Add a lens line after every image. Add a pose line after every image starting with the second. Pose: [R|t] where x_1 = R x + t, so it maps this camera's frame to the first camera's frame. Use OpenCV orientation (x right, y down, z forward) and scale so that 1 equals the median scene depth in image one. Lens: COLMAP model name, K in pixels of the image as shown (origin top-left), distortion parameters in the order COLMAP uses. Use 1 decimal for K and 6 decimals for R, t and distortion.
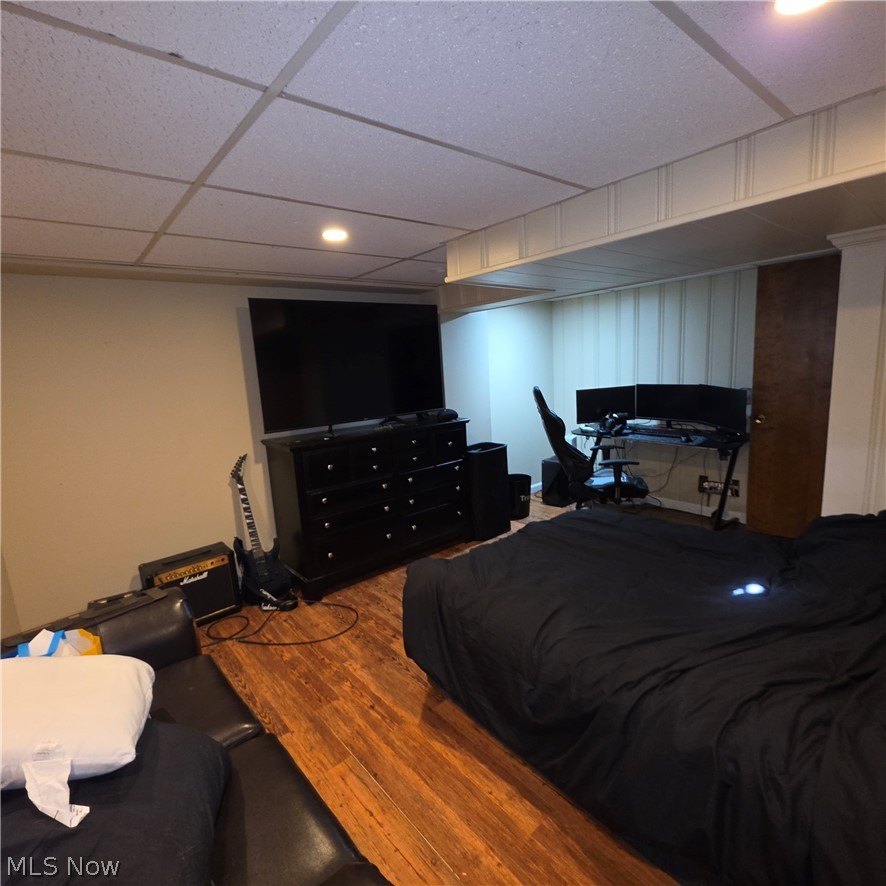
lens RADIAL K [[473.4, 0, 444.5], [0, 473.4, 444.7], [0, 0, 1]] dist [-0.000348, 0.000254]
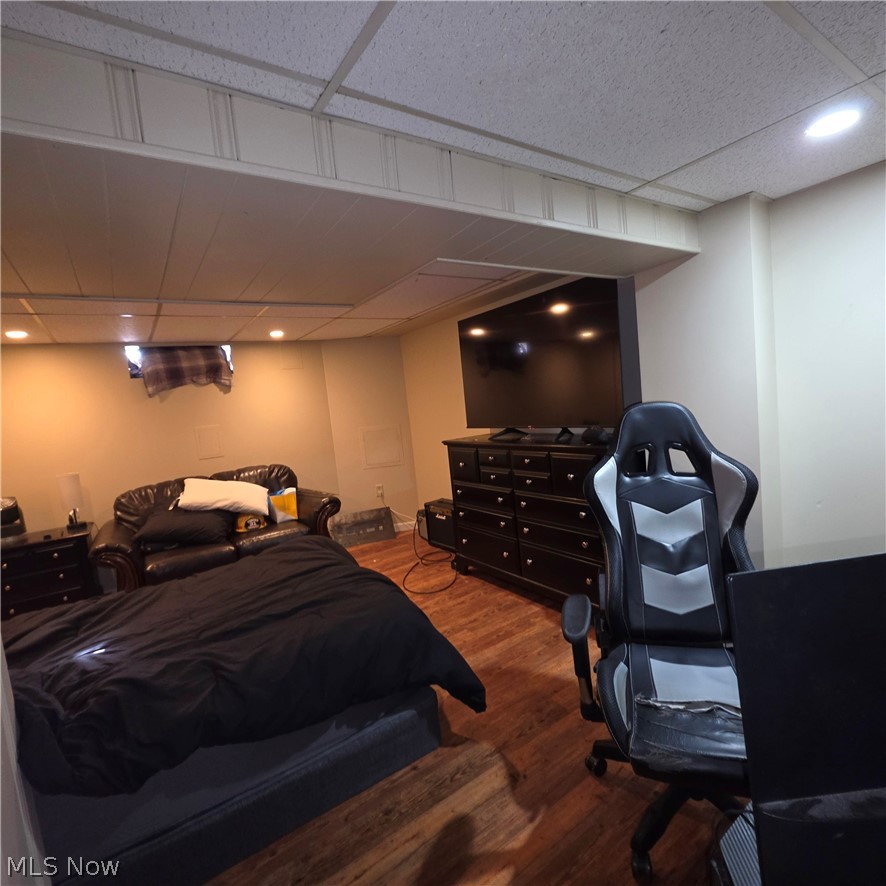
lens RADIAL K [[473.4, 0, 444.5], [0, 473.4, 444.7], [0, 0, 1]] dist [-0.000348, 0.000254]
pose [[-0.101414, 0.160693, -0.981780, 1.210756], [-0.066118, 0.983598, 0.167821, -0.260913], [0.992645, 0.081932, -0.089126, 1.487254]]
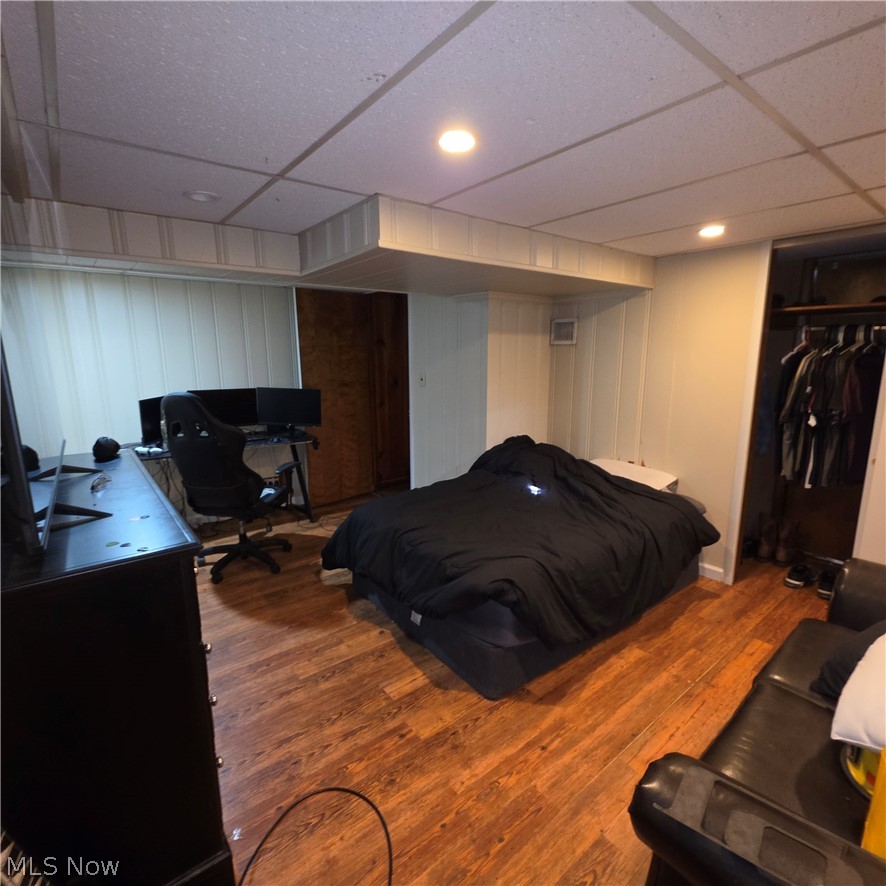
lens RADIAL K [[473.4, 0, 444.5], [0, 473.4, 444.7], [0, 0, 1]] dist [-0.000348, 0.000254]
pose [[0.032516, -0.131892, 0.990731, -0.918442], [0.176641, 0.976409, 0.124188, -0.112290], [-0.983738, 0.170966, 0.055046, 1.025076]]
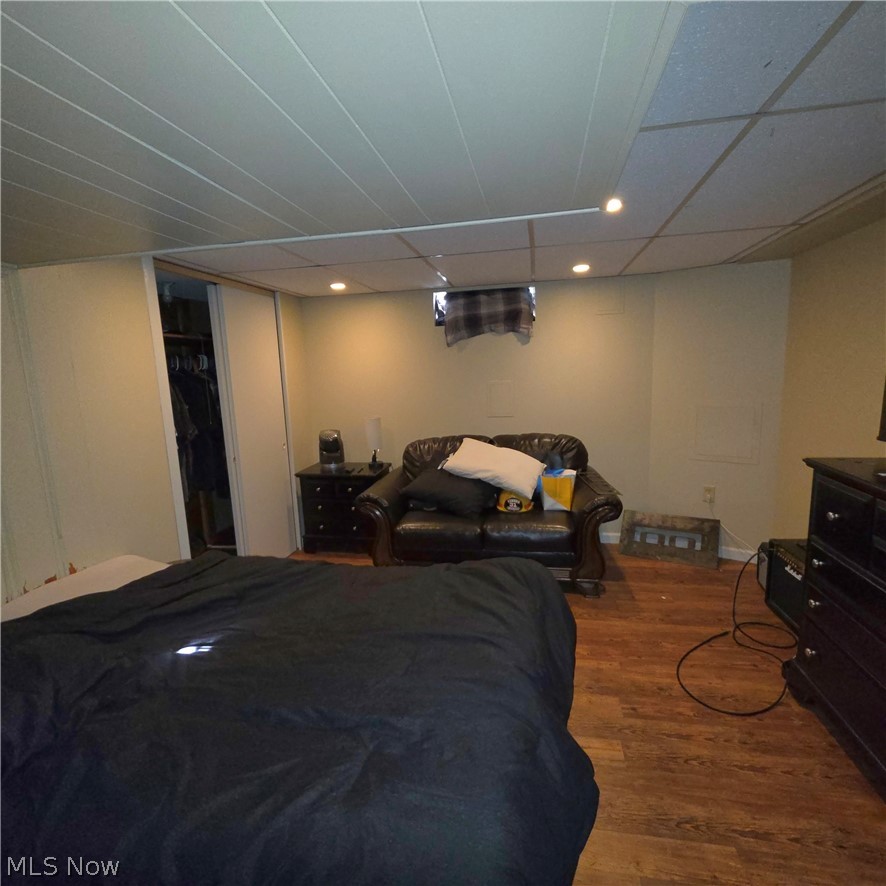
lens RADIAL K [[473.4, 0, 444.5], [0, 473.4, 444.7], [0, 0, 1]] dist [-0.000348, 0.000254]
pose [[-0.778979, 0.189019, -0.597883, 0.621709], [-0.023861, 0.943859, 0.329486, -0.293259], [0.626596, 0.270929, -0.730736, 1.549305]]
